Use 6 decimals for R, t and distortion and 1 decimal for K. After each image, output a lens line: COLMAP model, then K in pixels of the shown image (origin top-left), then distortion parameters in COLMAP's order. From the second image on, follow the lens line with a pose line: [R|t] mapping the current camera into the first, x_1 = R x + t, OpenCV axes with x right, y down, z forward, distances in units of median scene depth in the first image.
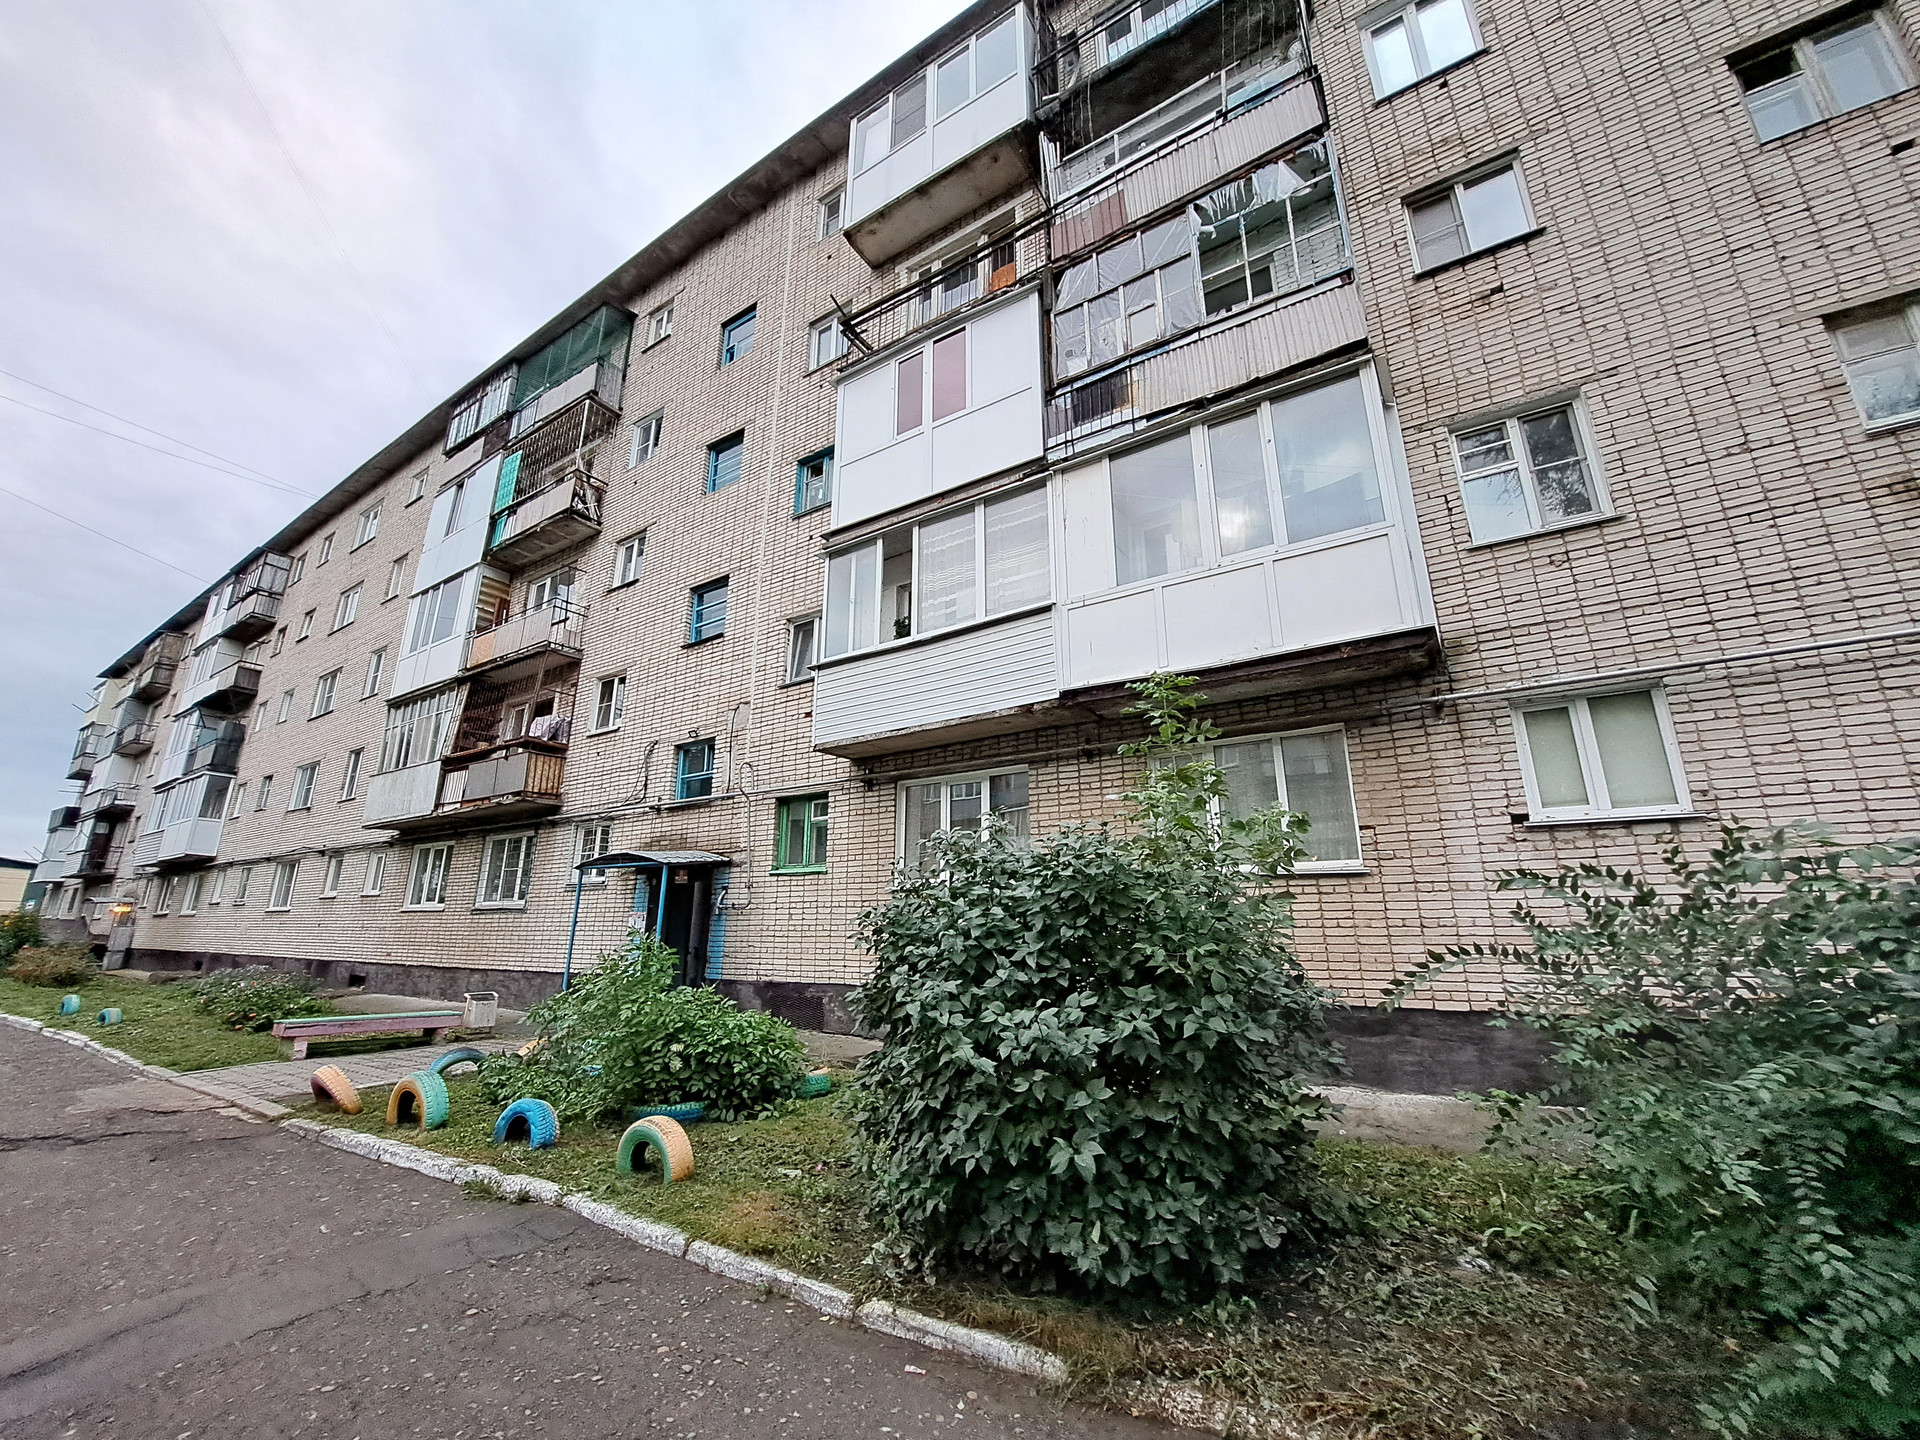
lens RADIAL K [[765.3, 0, 958.7], [0, 765.3, 715.1], [0, 0, 1]] dist [-0.016629, -0.000168]
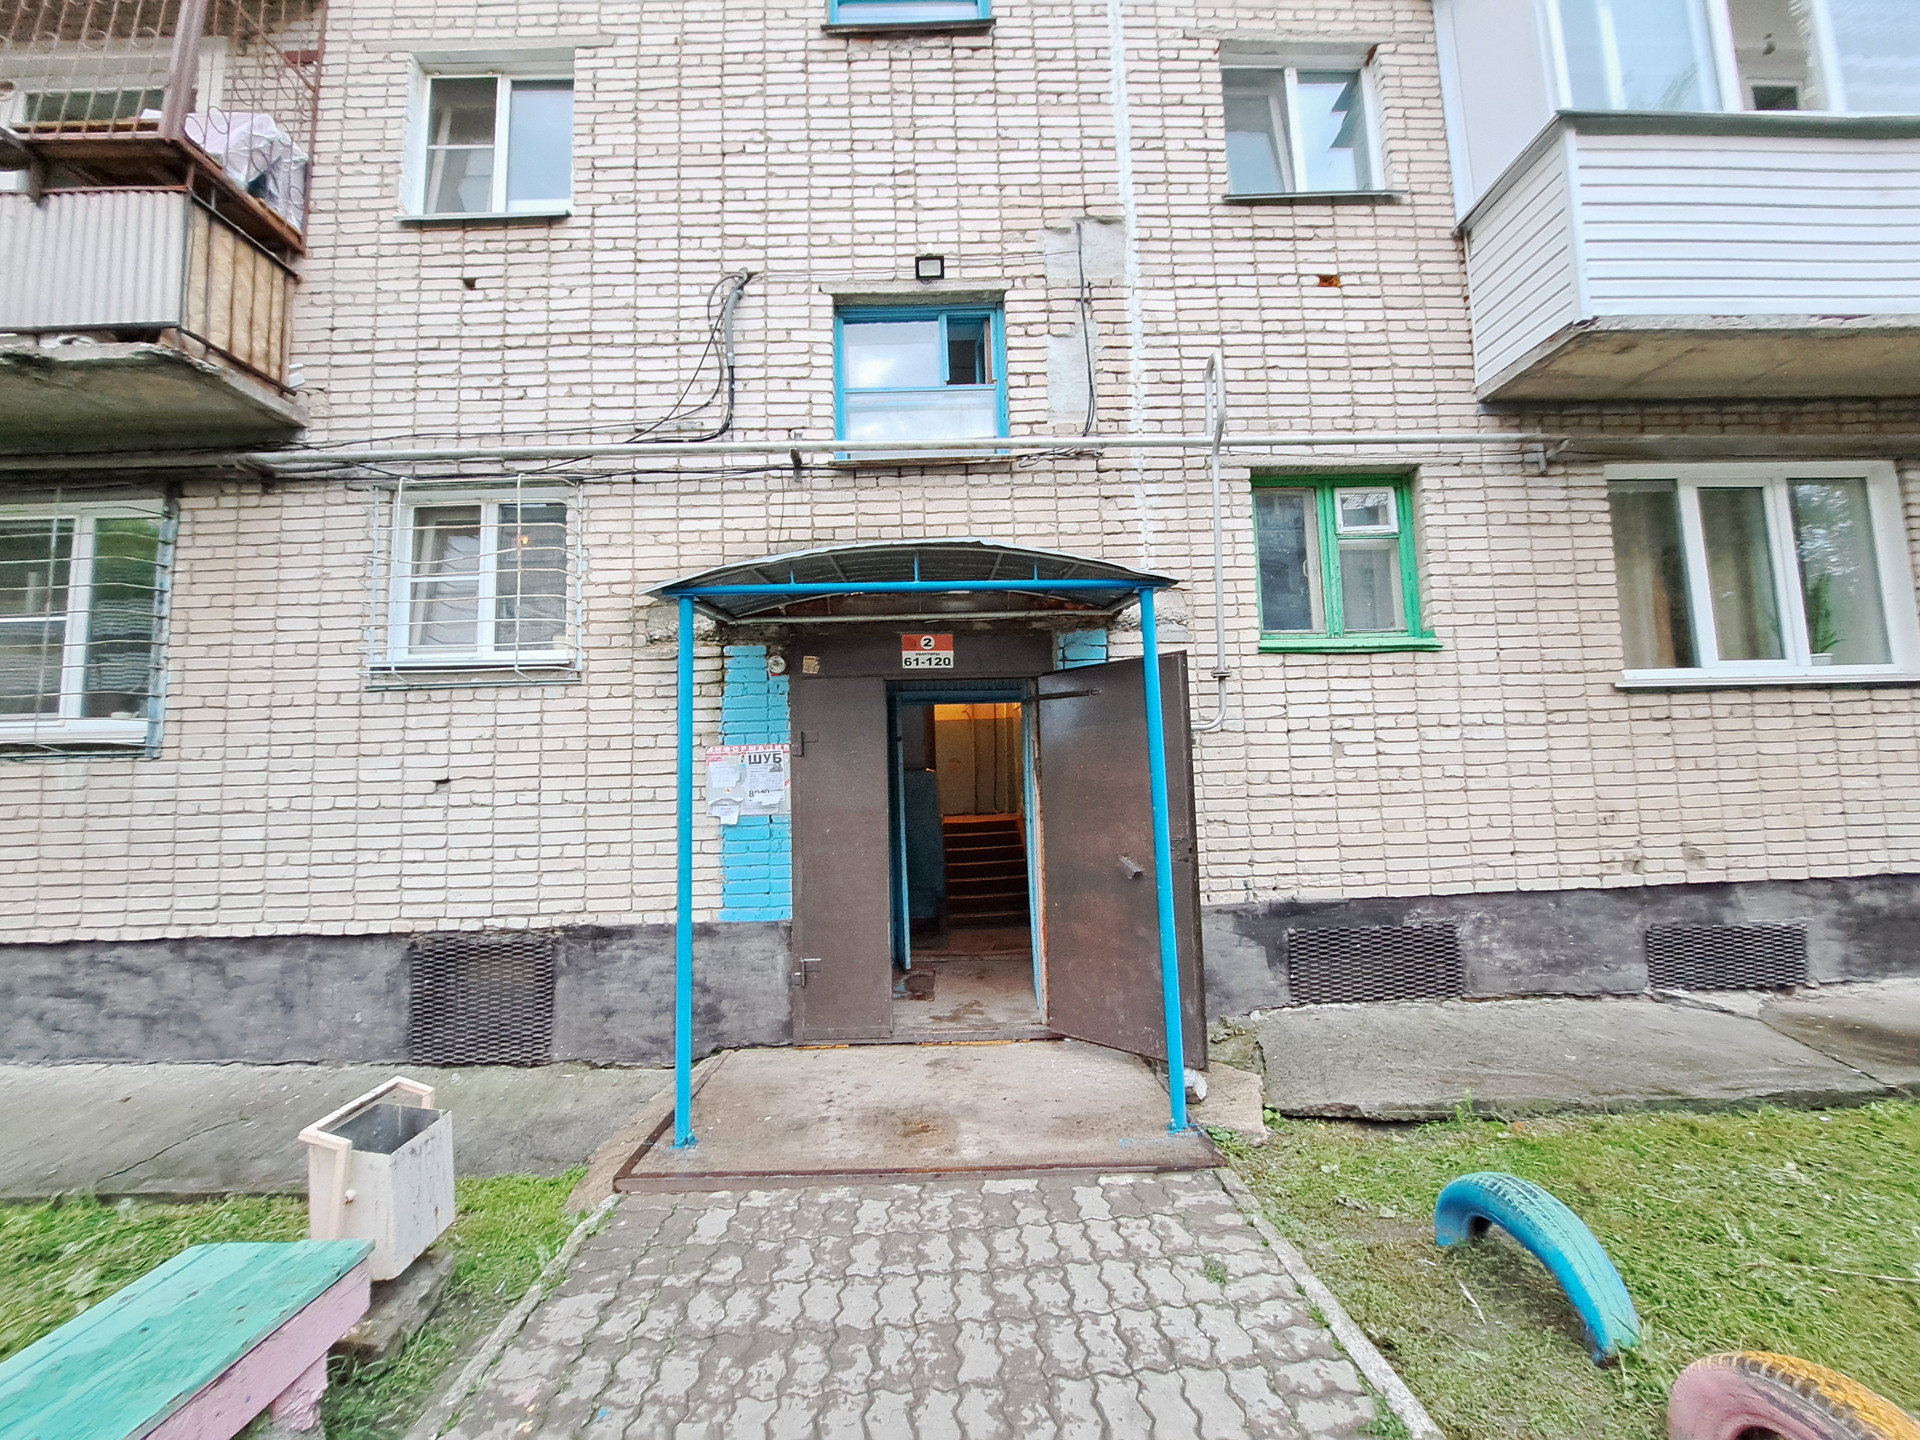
lens RADIAL K [[765.3, 0, 957.8], [0, 765.3, 720.1], [0, 0, 1]] dist [-0.016629, -0.000168]
pose [[0.831605, 0.027484, 0.554687, -0.491008], [-0.128023, 0.981363, 0.143310, 0.168157], [-0.540410, -0.190190, 0.819625, 0.605314]]
